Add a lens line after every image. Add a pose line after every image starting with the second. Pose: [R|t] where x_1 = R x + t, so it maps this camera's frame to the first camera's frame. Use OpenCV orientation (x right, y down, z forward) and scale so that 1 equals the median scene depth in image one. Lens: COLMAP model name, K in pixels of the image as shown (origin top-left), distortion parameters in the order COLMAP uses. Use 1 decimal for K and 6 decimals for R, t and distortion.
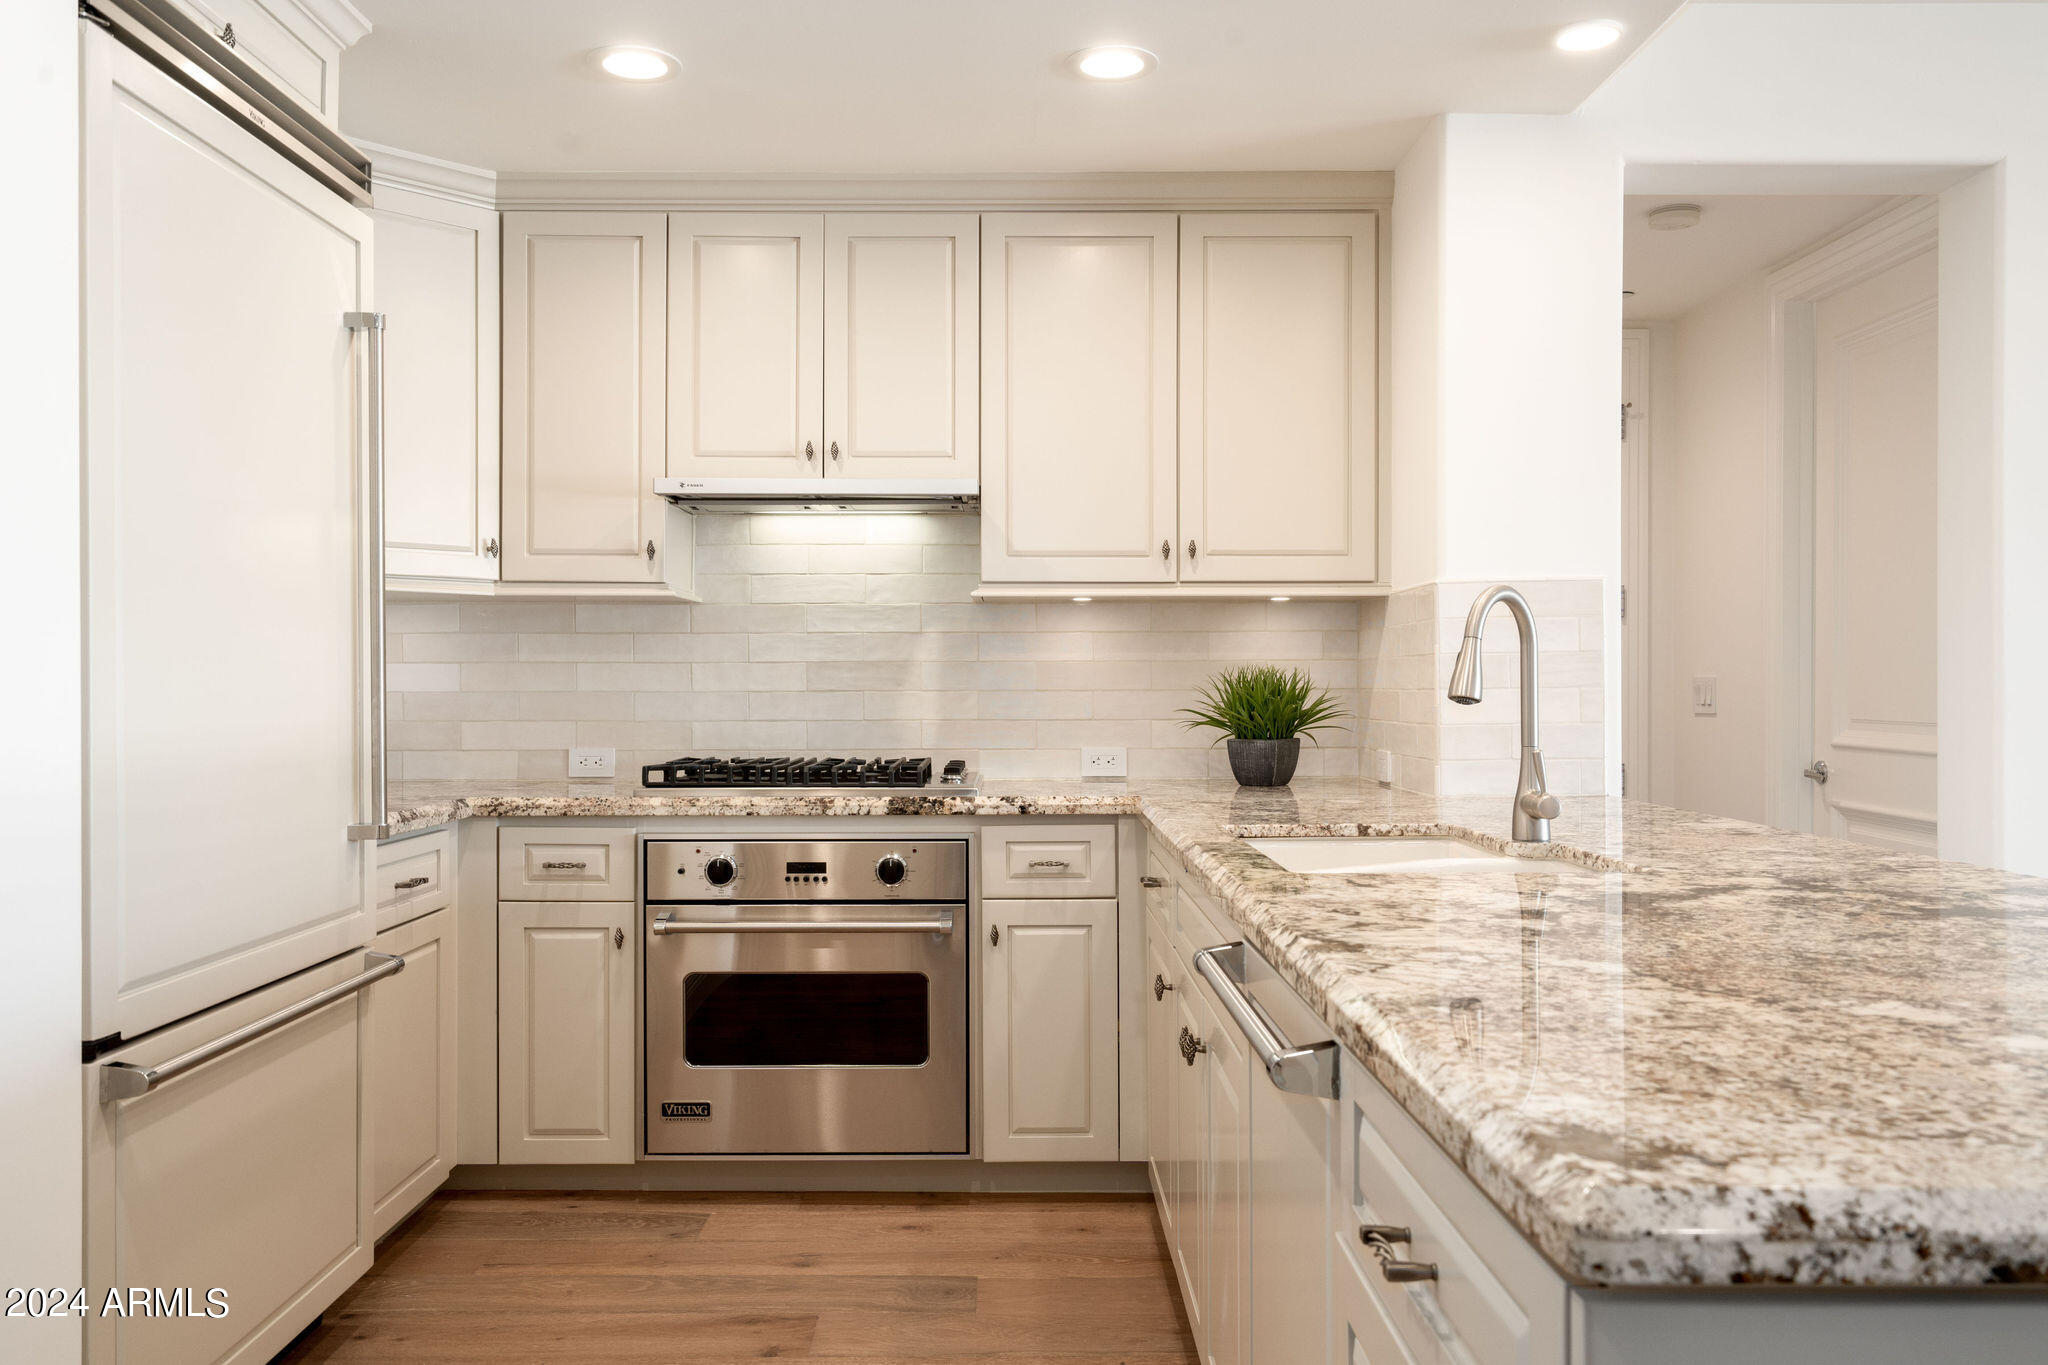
lens RADIAL K [[1573.6, 0, 1016.6], [0, 1573.6, 688.2], [0, 0, 1]] dist [0.006906, 0.002124]
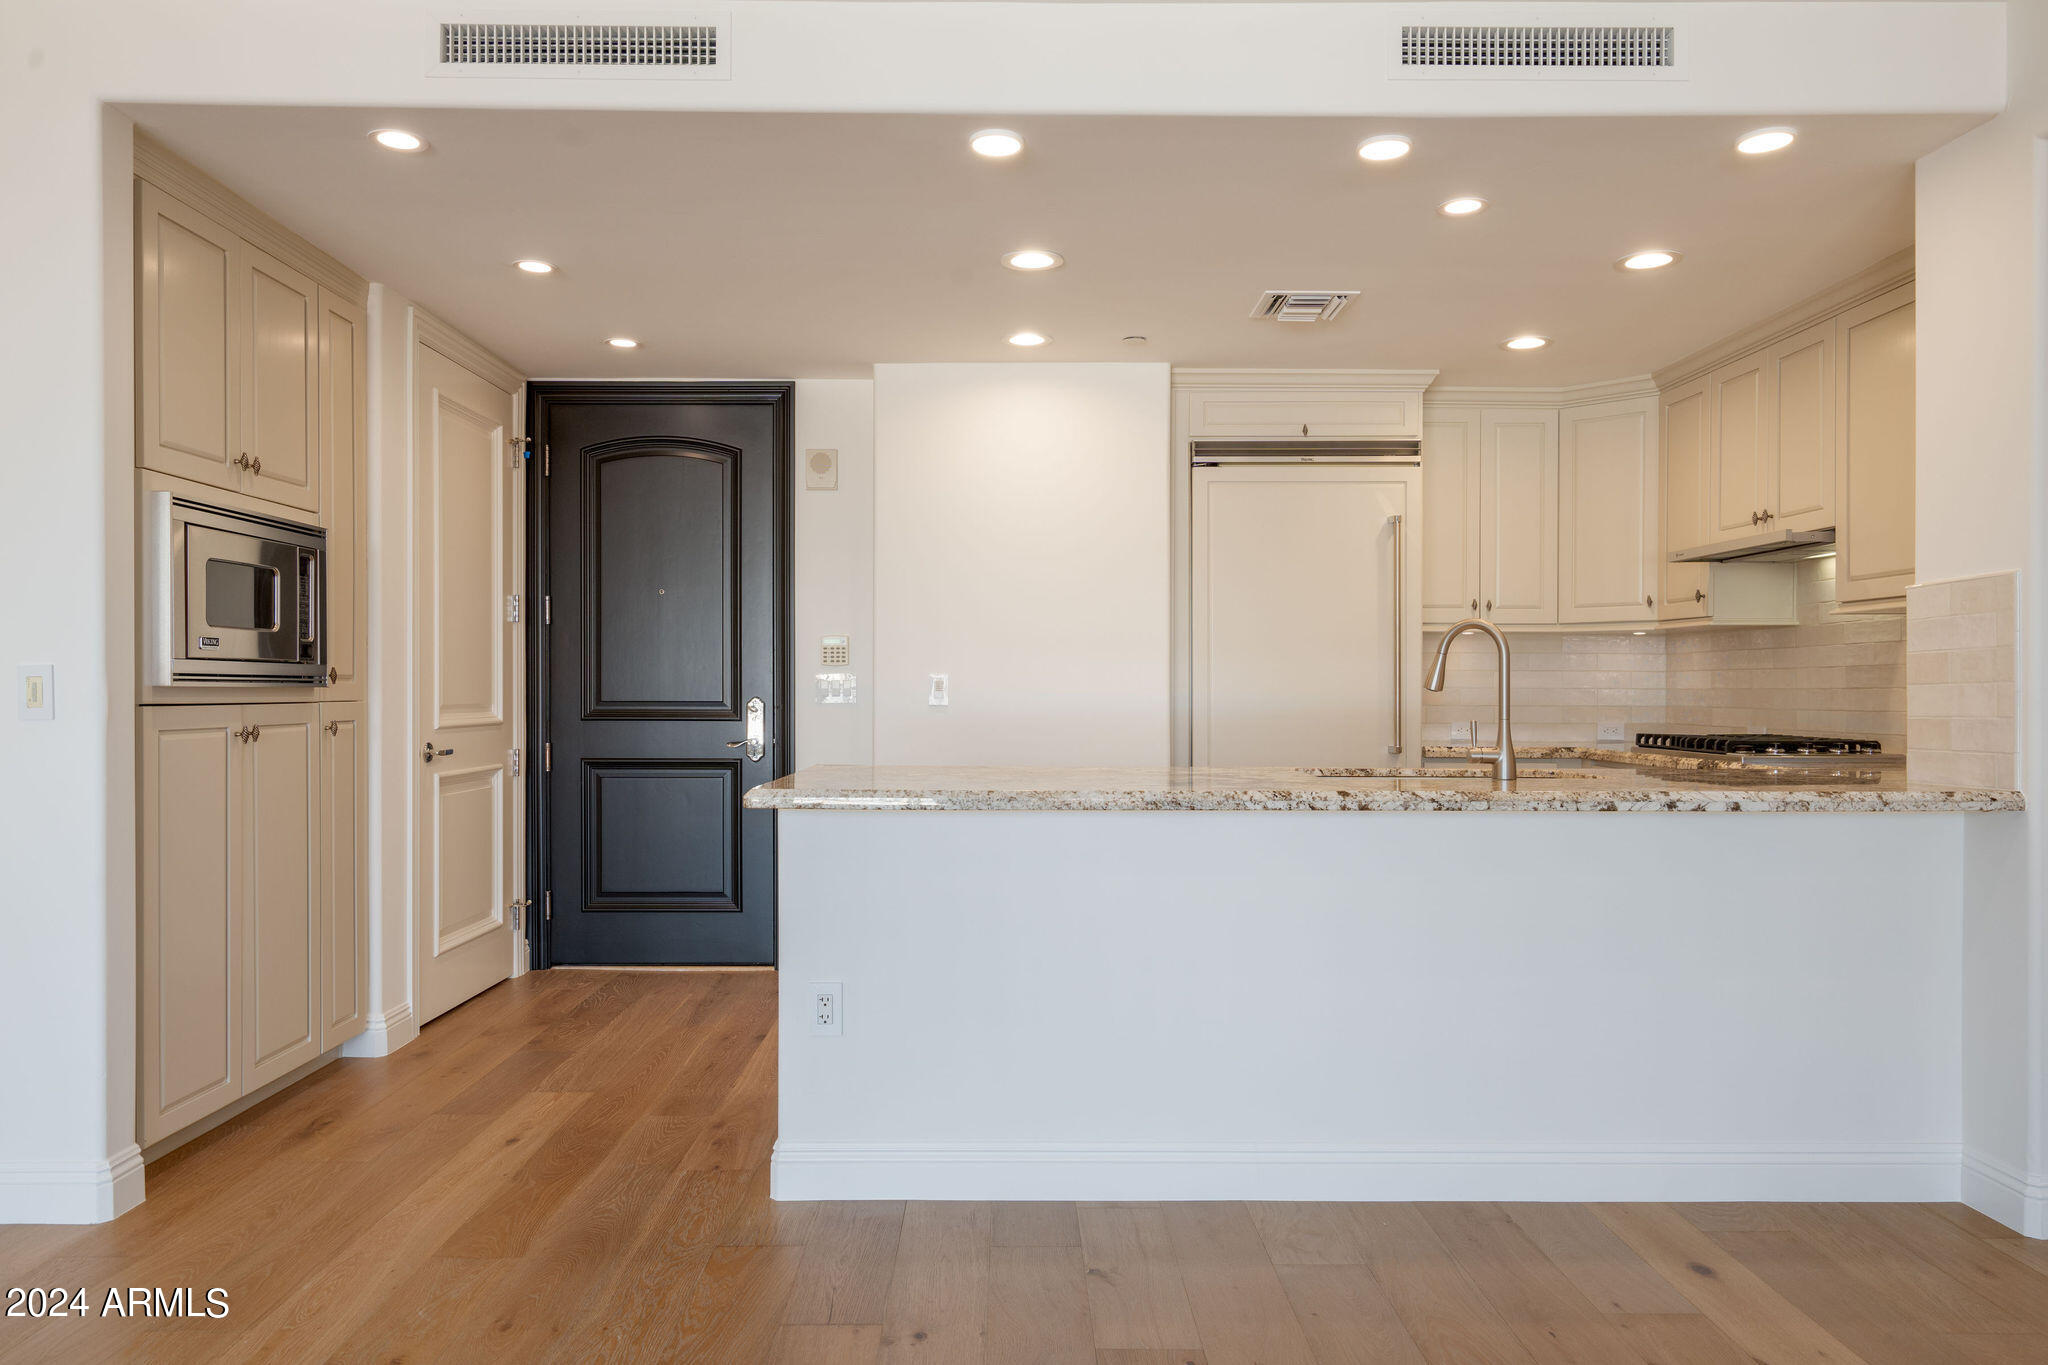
lens RADIAL K [[1357.3, 0, 1023.8], [0, 1357.3, 699.5], [0, 0, 1]] dist [-0.009074, -0.000893]
pose [[0.024067, 0.007261, -0.999684, 1.151034], [-0.004184, 0.999966, 0.007162, 0.006654], [0.999702, 0.004010, 0.024097, 0.339902]]
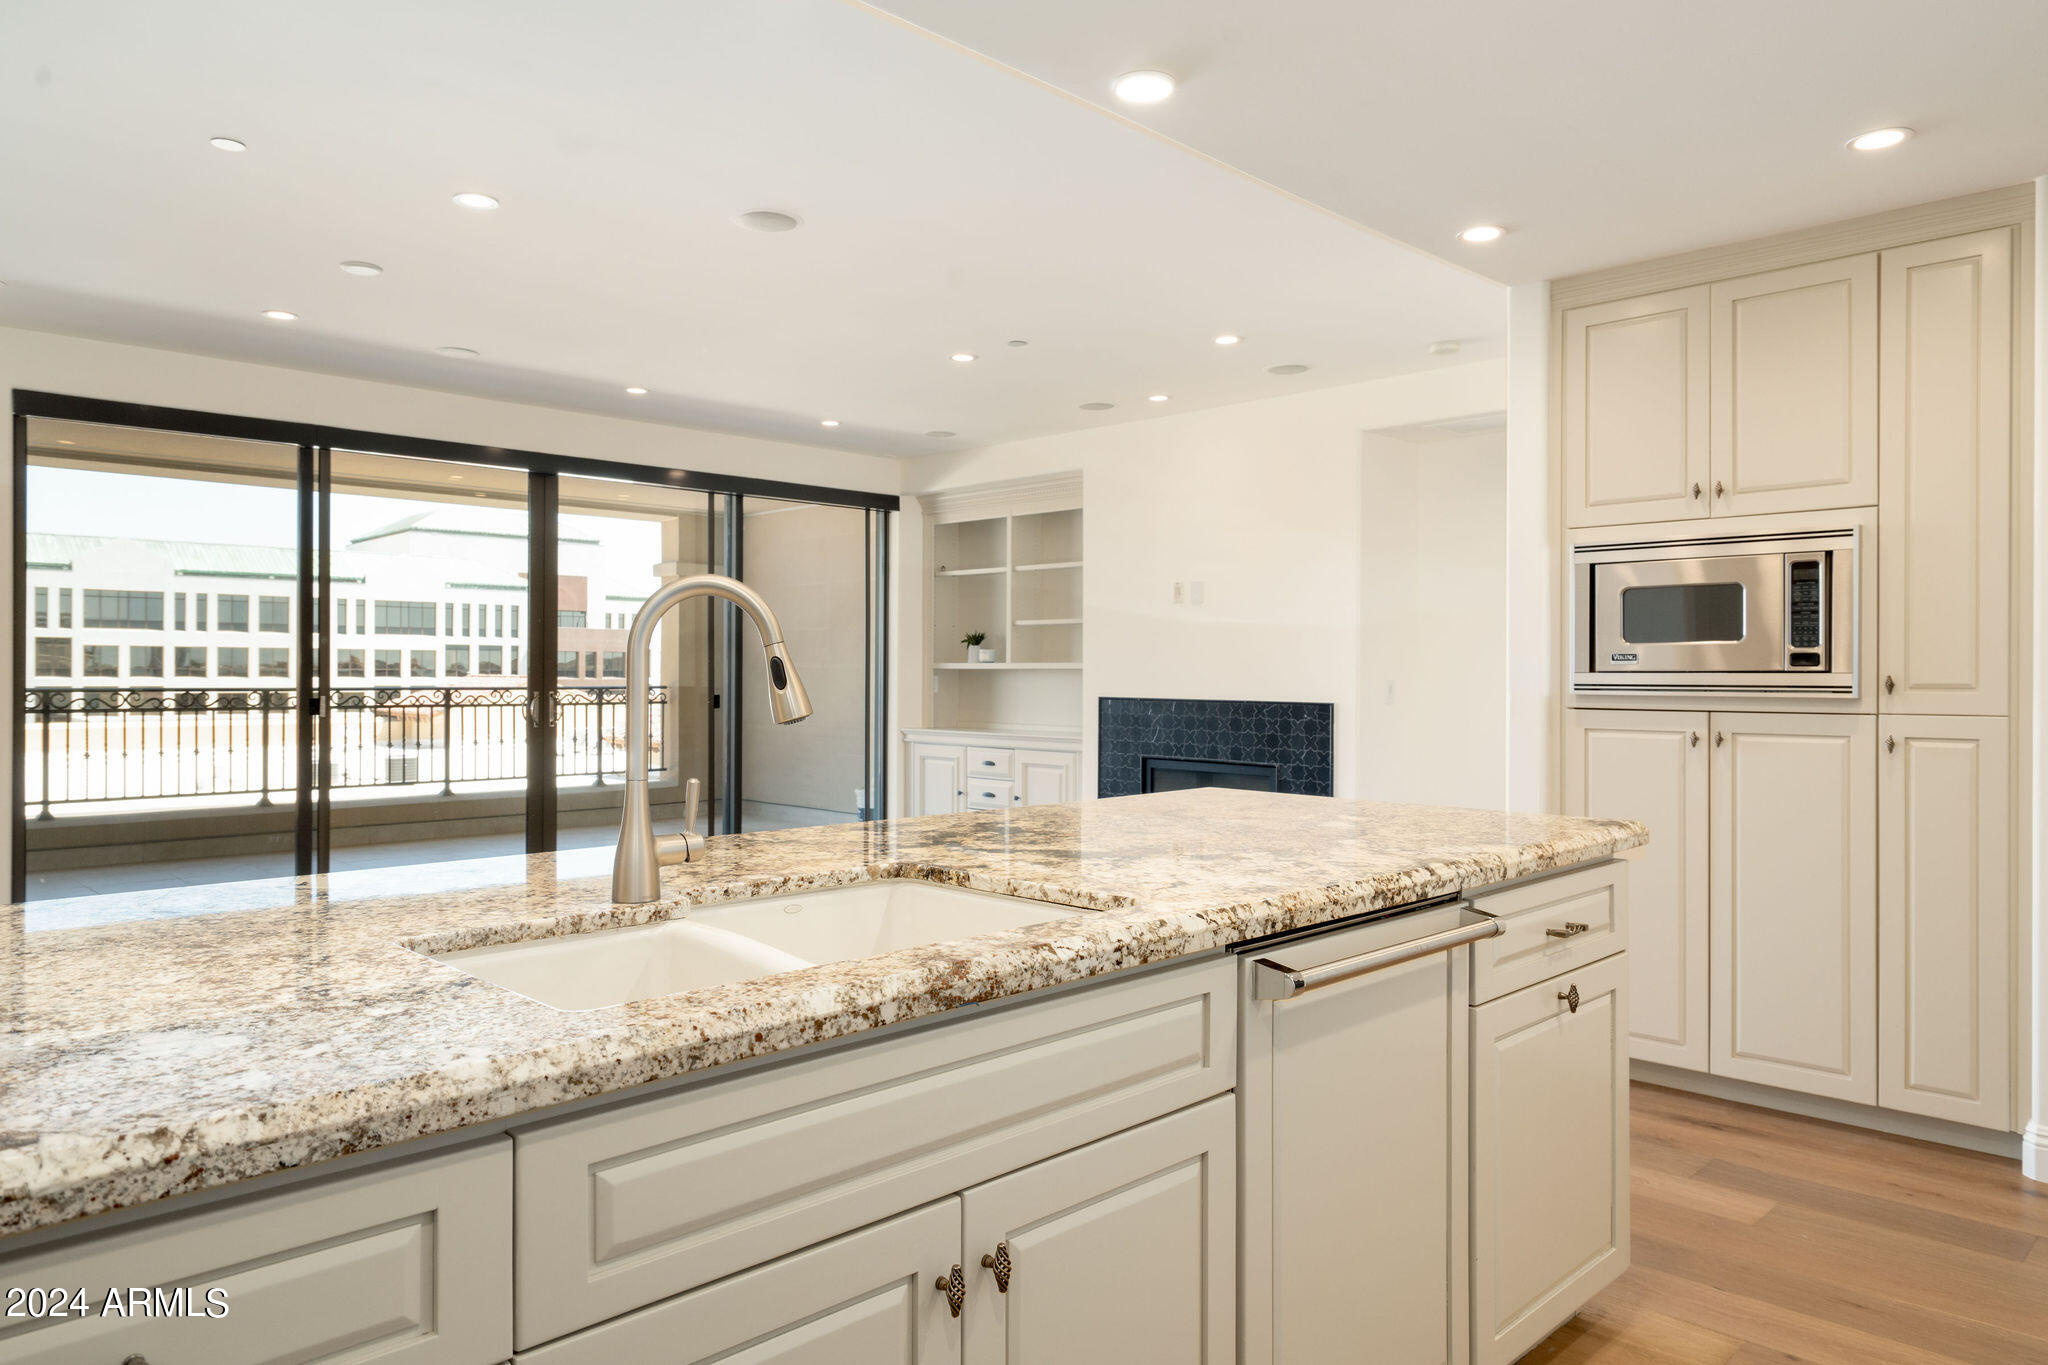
lens RADIAL K [[1357.3, 0, 1036.7], [0, 1357.3, 692.6], [0, 0, 1]] dist [-0.009074, -0.000893]
pose [[-0.709616, -0.011752, 0.704491, -0.197169], [0.000100, 0.999859, 0.016780, -0.013314], [-0.704589, 0.011978, -0.709515, 0.919942]]
